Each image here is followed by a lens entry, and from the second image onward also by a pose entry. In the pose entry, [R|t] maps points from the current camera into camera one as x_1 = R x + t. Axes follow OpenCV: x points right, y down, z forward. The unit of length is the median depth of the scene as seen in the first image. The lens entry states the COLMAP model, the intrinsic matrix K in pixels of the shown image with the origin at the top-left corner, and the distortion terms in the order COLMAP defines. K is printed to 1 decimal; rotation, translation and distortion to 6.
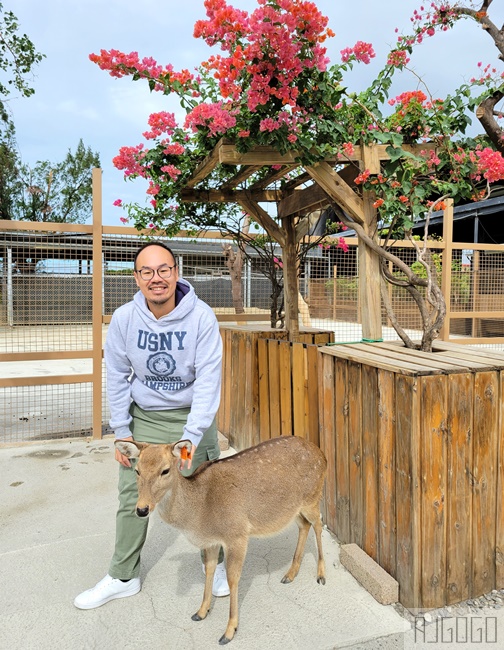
lens RADIAL K [[543.5, 0, 252.0], [0, 543.5, 325.0], [0, 0, 1]] dist [0.044380, -0.001162]
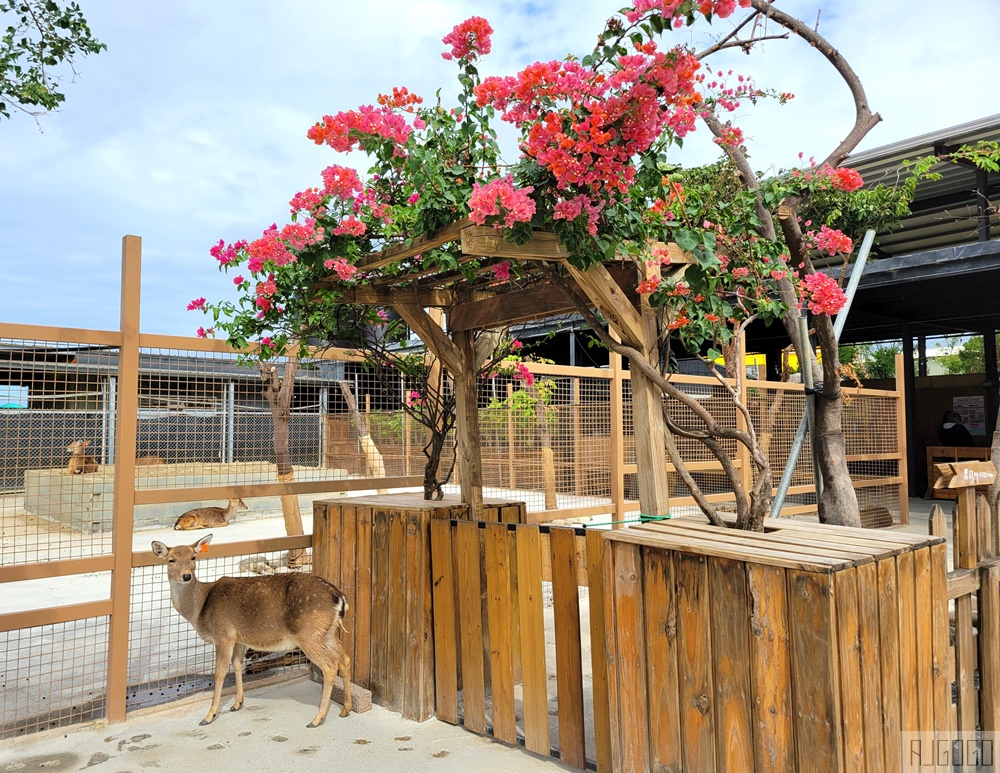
lens RADIAL K [[806.9, 0, 500.0], [0, 806.9, 386.5], [0, 0, 1]] dist [0.034573, -0.005990]
pose [[0.930858, 0.010049, 0.365242, -0.337754], [0.031877, 0.993577, -0.108579, -0.031345], [-0.363987, 0.112714, 0.924559, 0.112720]]
